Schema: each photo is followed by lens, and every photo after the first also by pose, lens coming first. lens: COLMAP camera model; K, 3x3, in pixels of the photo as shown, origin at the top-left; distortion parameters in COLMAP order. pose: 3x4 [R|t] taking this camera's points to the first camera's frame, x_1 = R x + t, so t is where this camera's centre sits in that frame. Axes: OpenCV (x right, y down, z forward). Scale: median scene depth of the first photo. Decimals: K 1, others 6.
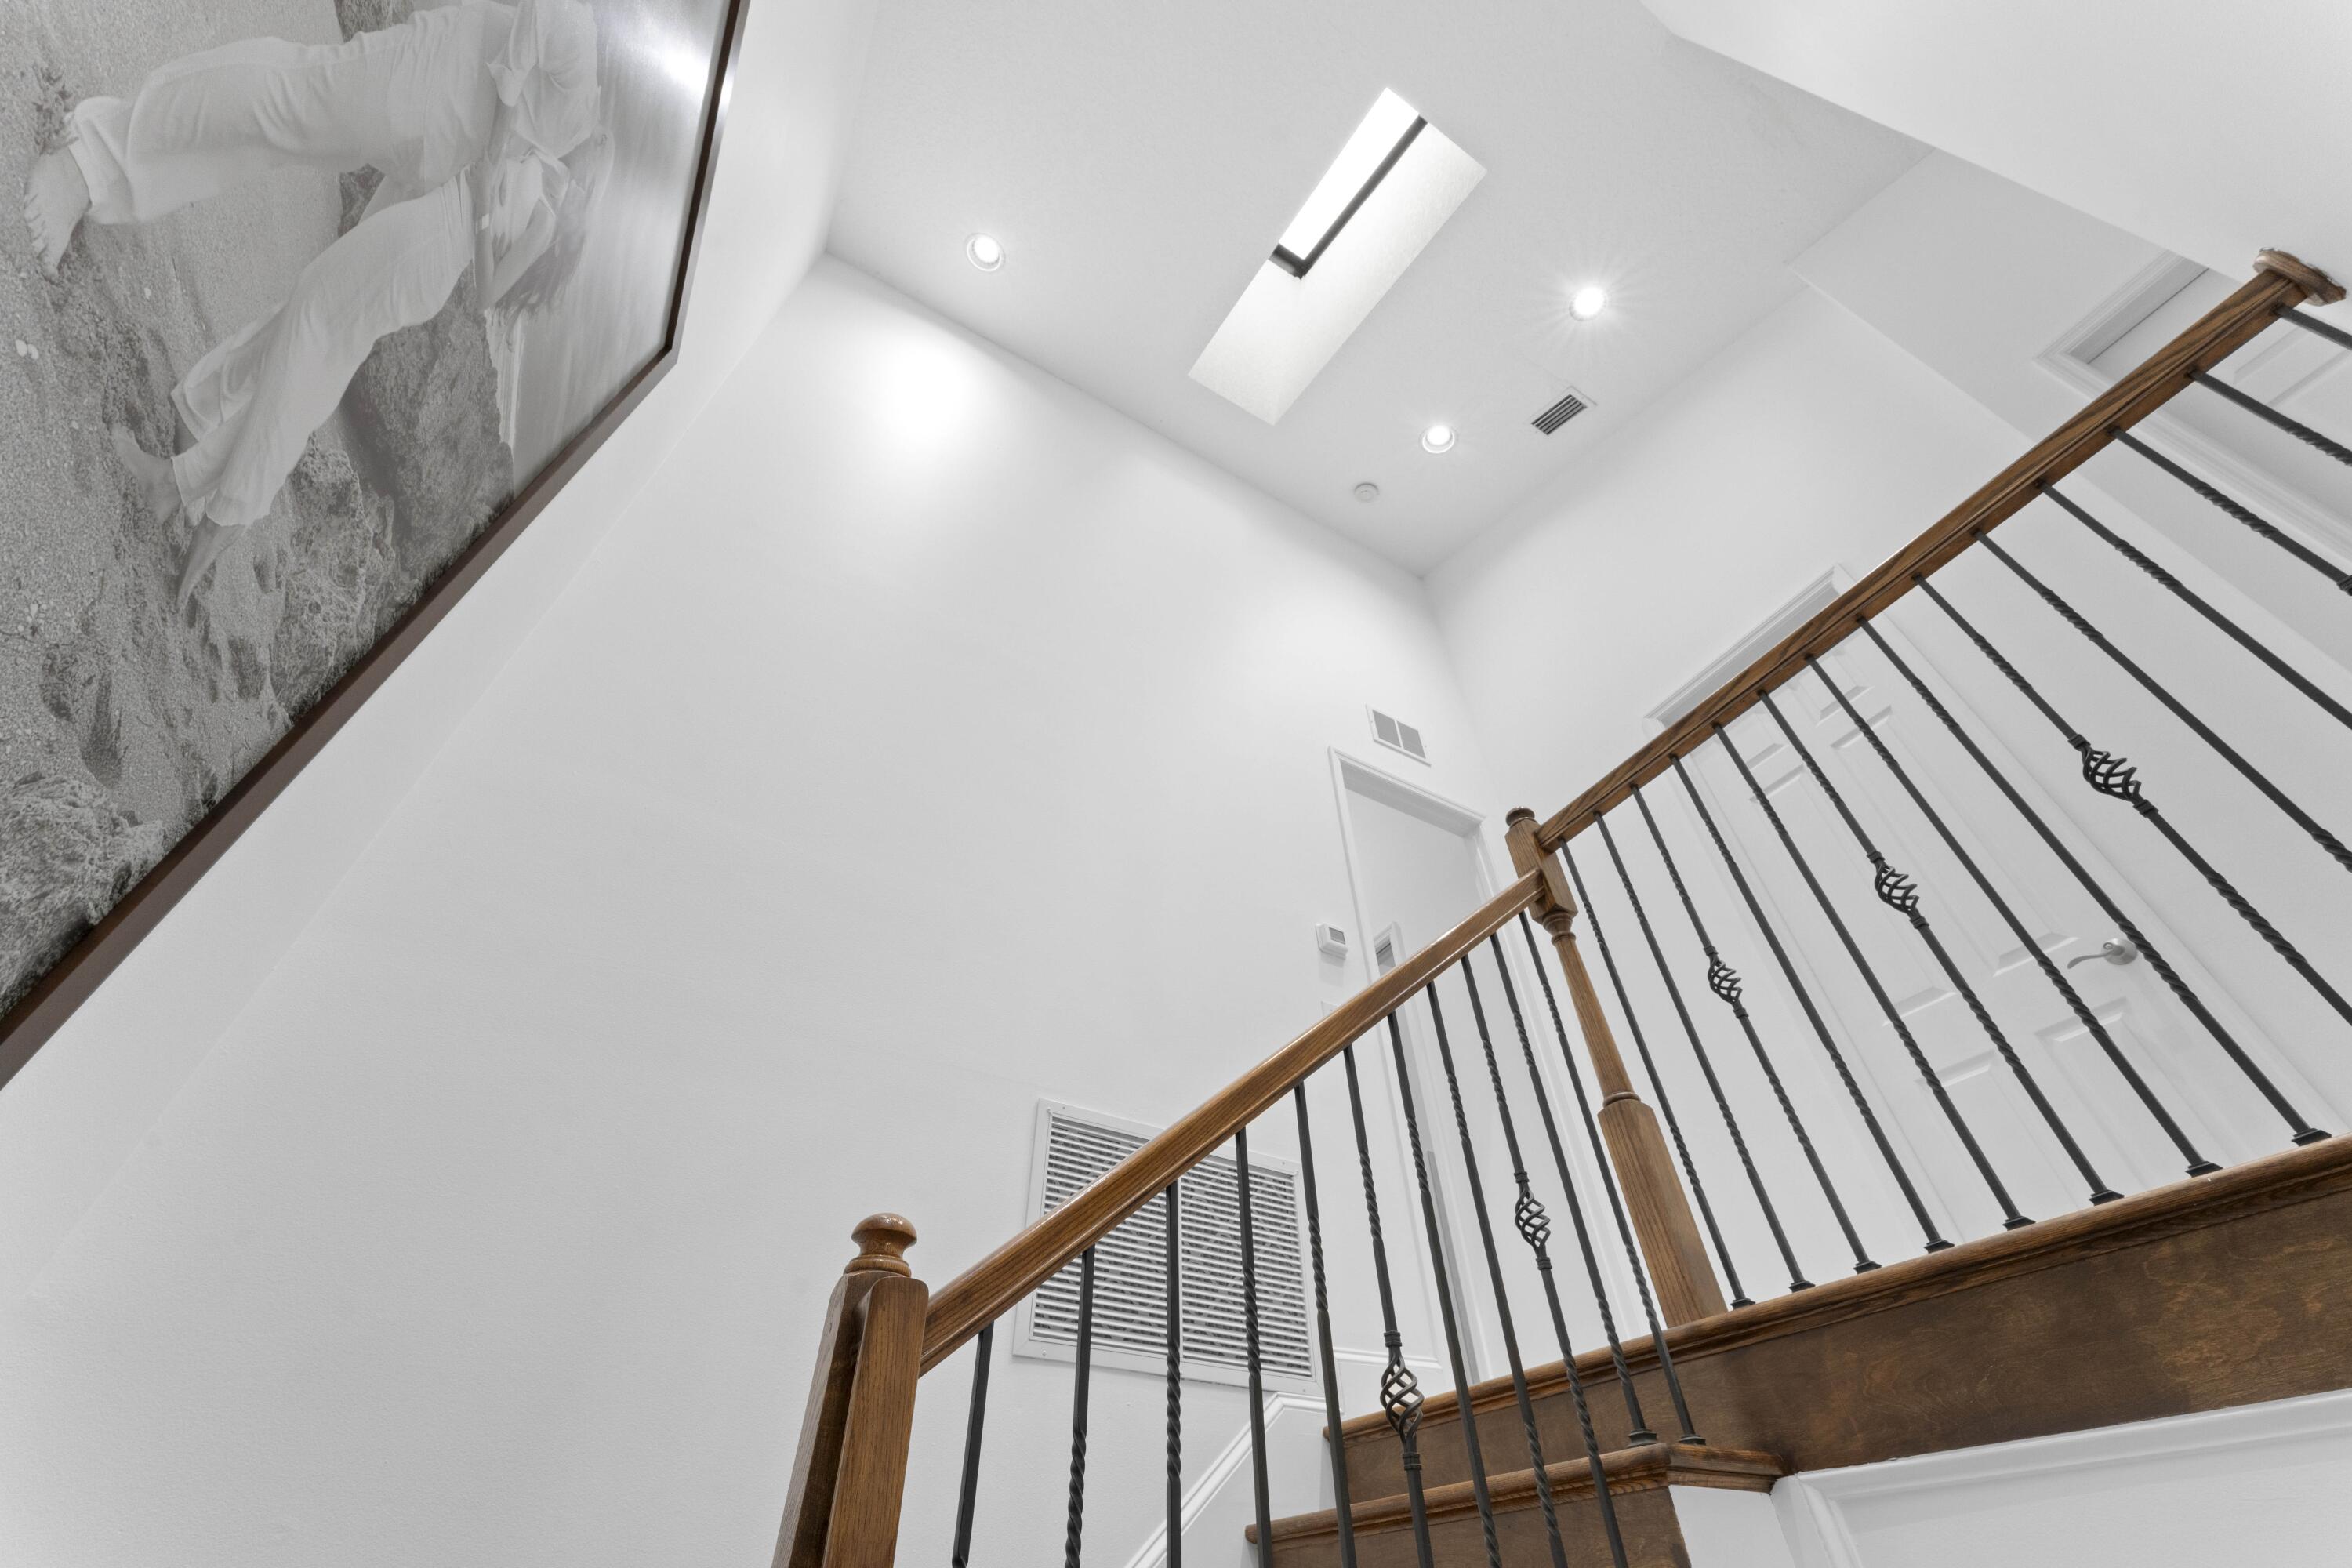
lens RADIAL K [[938.6, 0, 1192.3], [0, 938.6, 784.2], [0, 0, 1]] dist [0.001547, -0.000481]
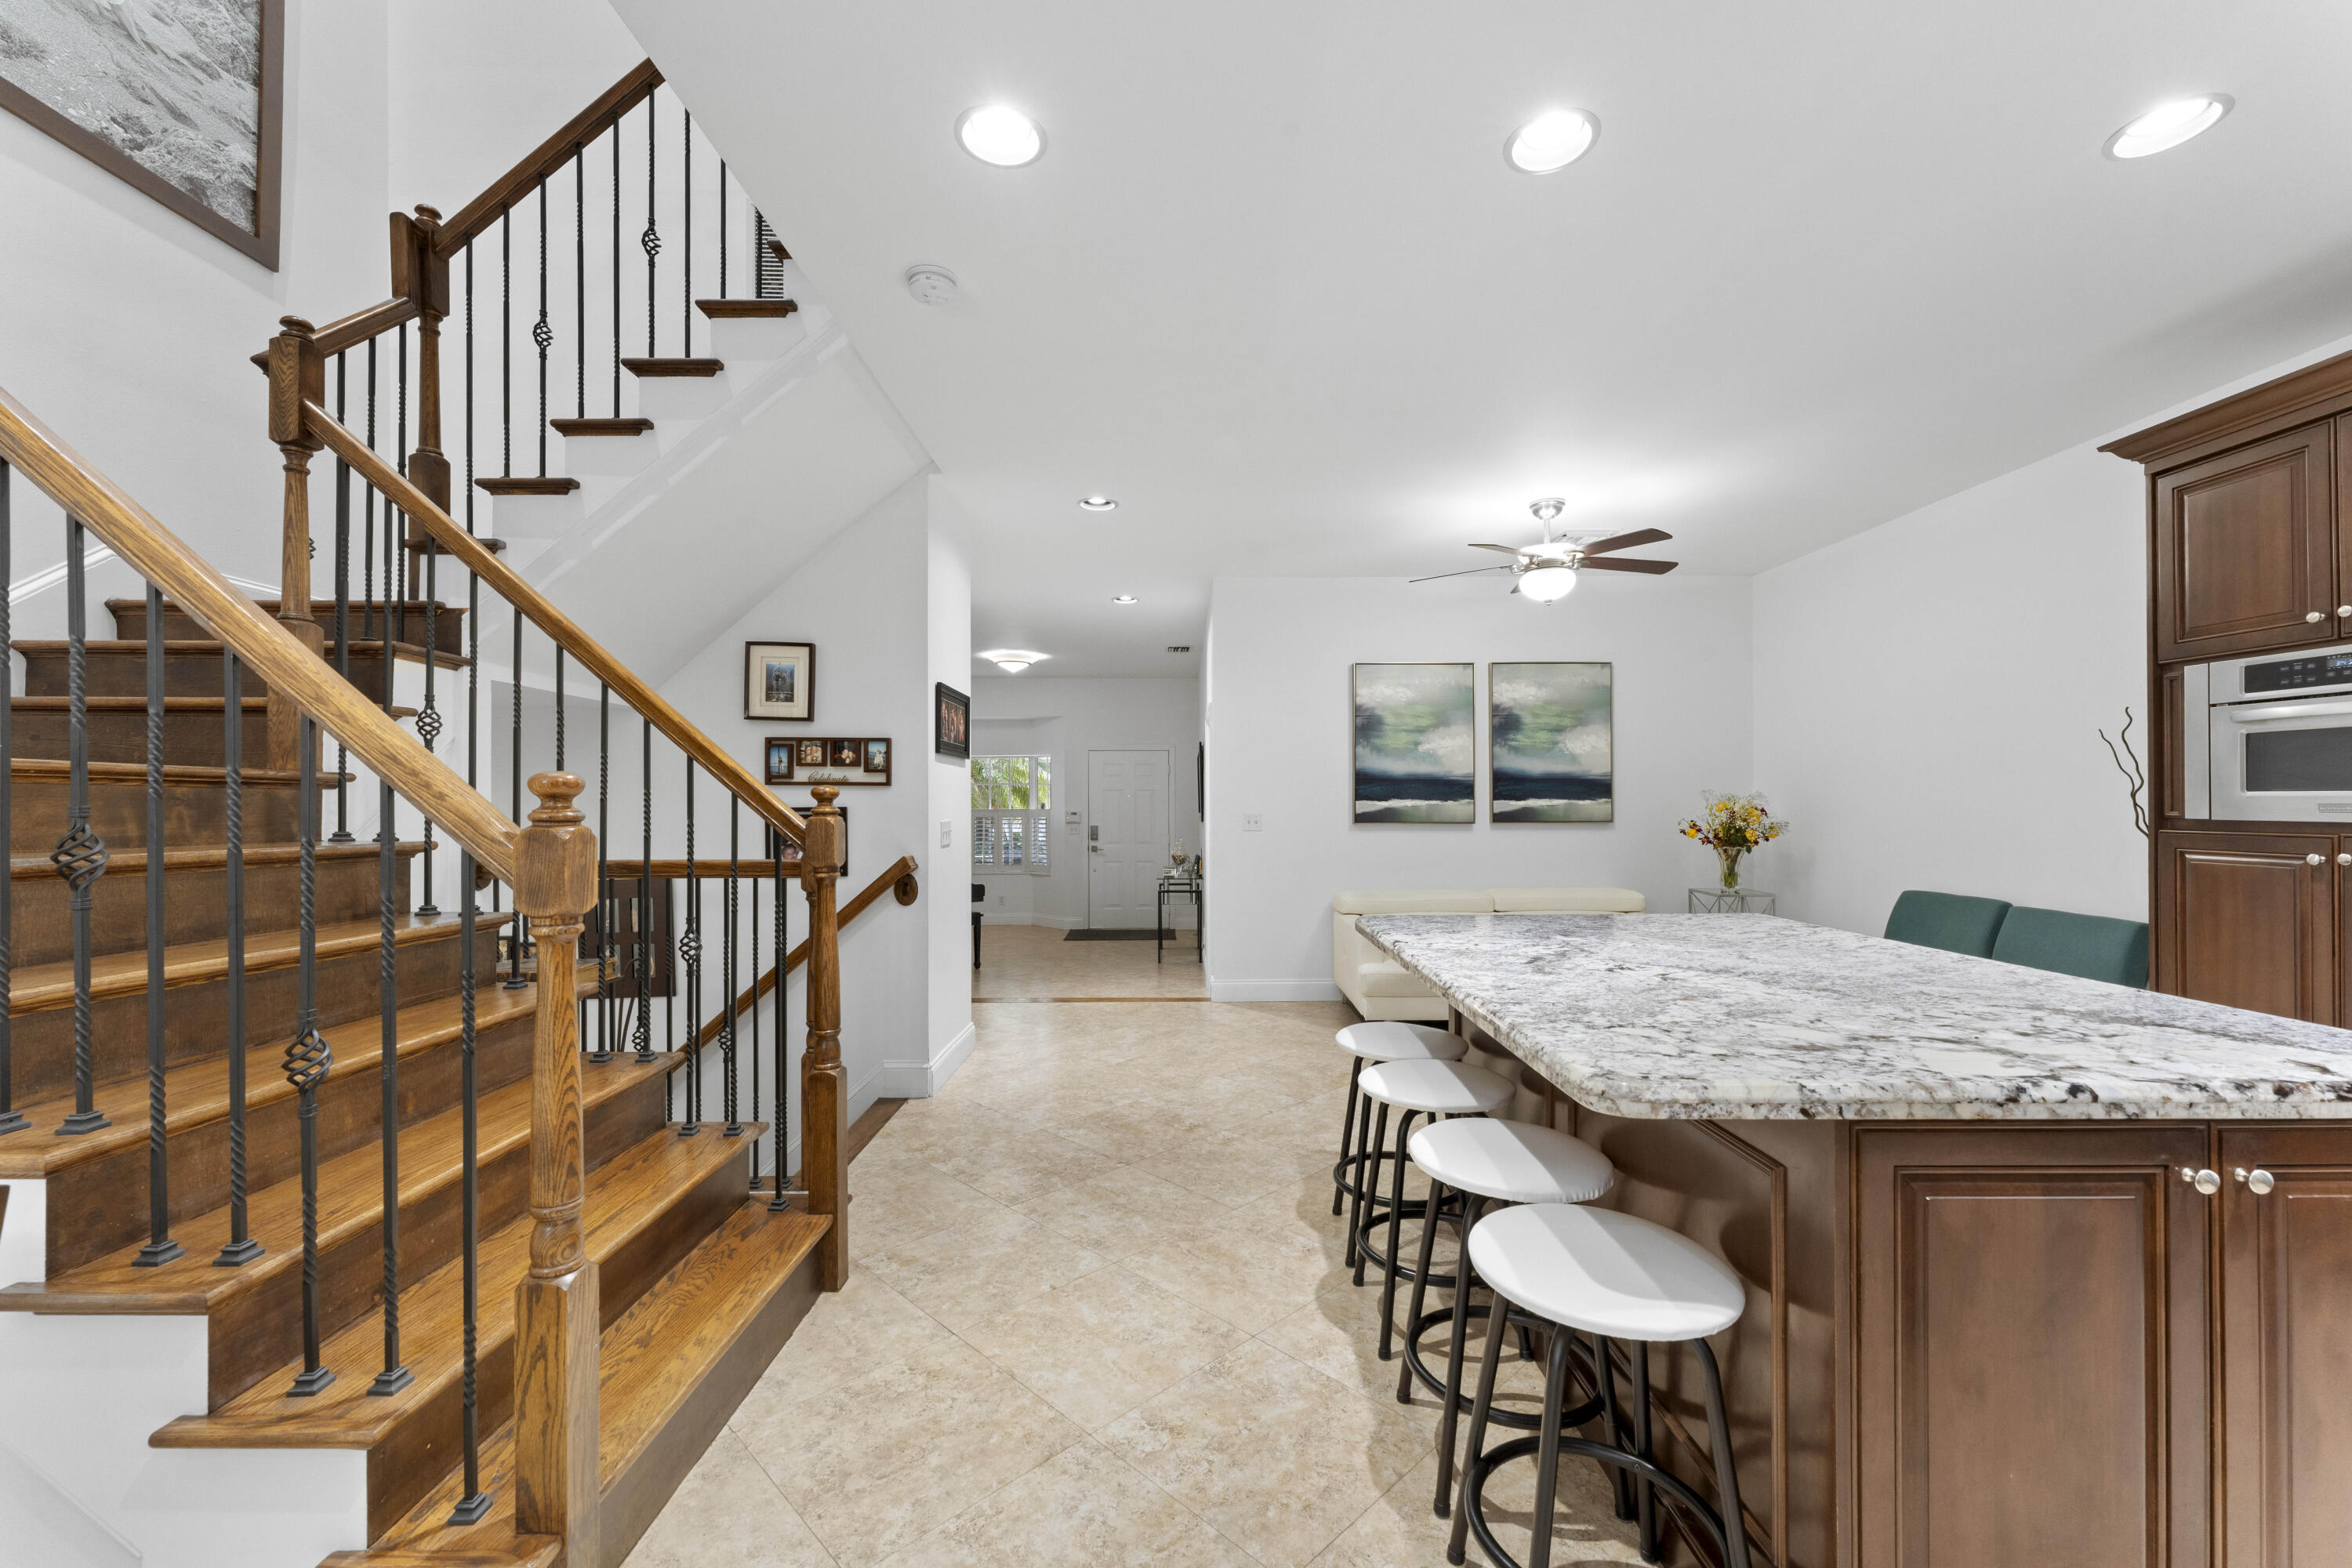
lens RADIAL K [[938.6, 0, 1186.2], [0, 938.6, 806.6], [0, 0, 1]] dist [0.001547, -0.000481]
pose [[0.871309, 0.020165, -0.490321, 2.867774], [0.327983, 0.719289, 0.612413, 0.701335], [0.365032, -0.694418, 0.620109, -1.098163]]
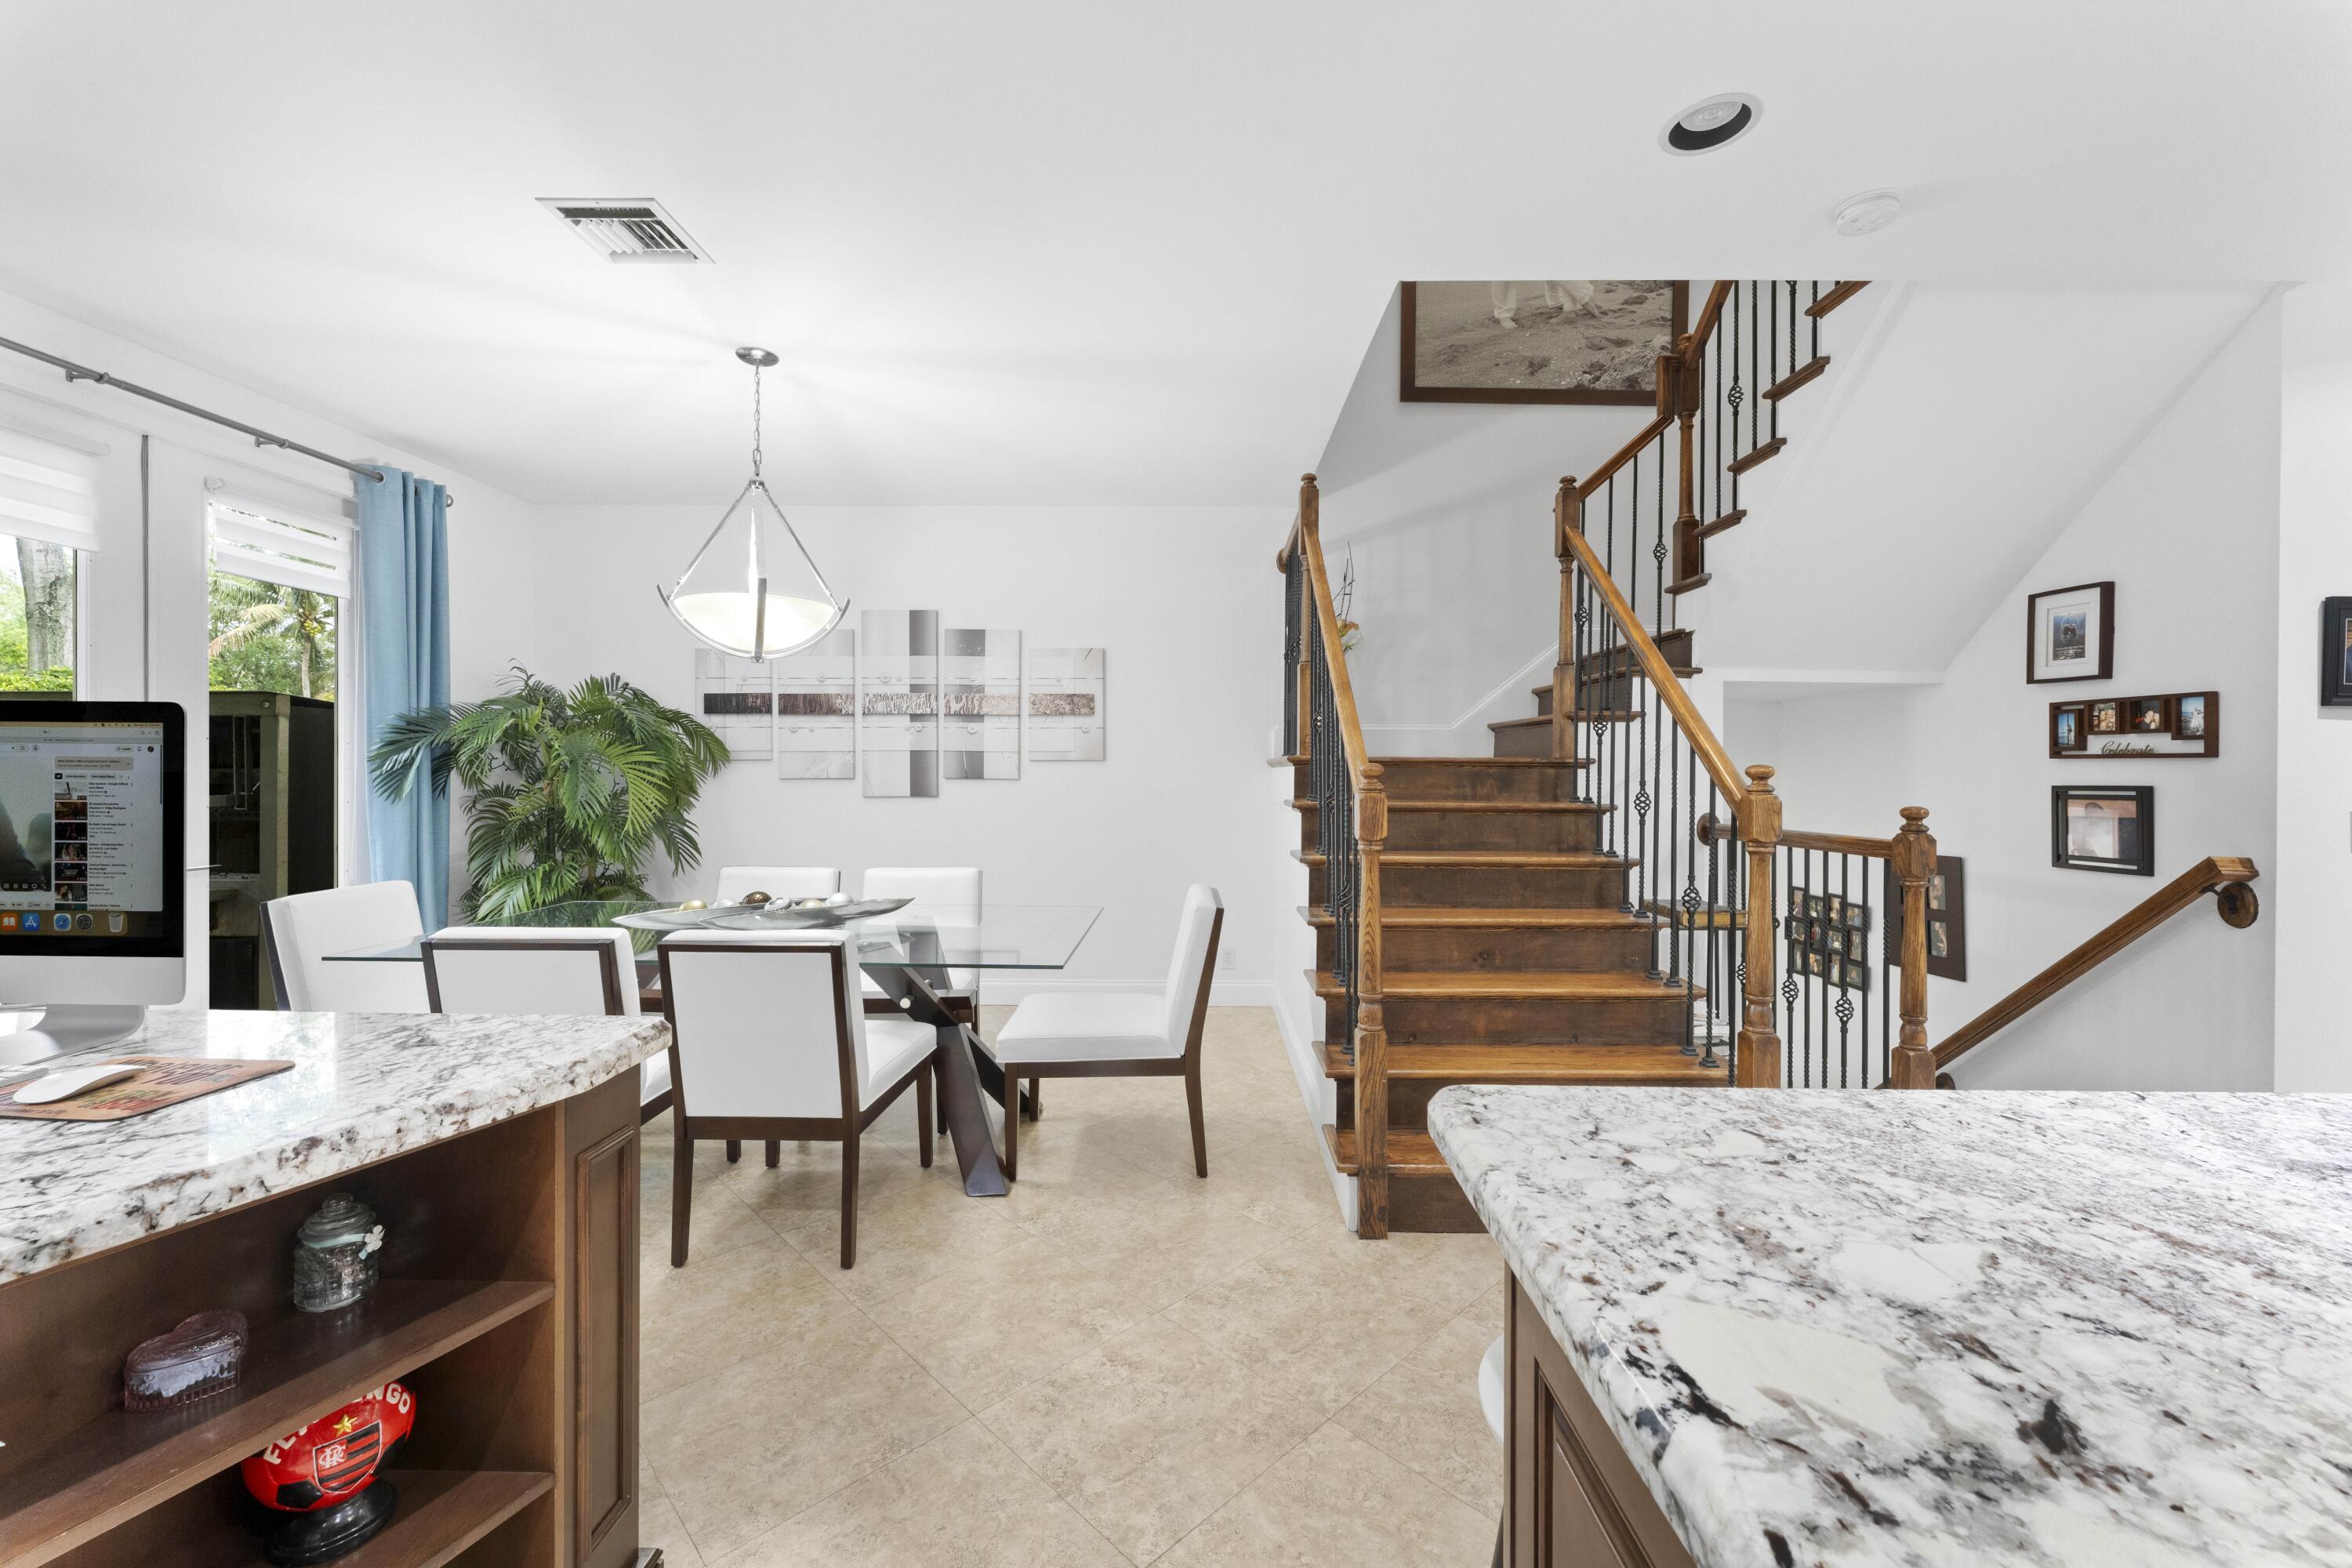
lens RADIAL K [[938.6, 0, 1178.4], [0, 938.6, 776.7], [0, 0, 1]] dist [0.001547, -0.000481]
pose [[-0.505188, 0.023569, -0.862687, 3.753731], [0.602318, 0.725530, -0.332895, 1.636092], [0.618060, -0.687786, -0.380725, -0.062736]]
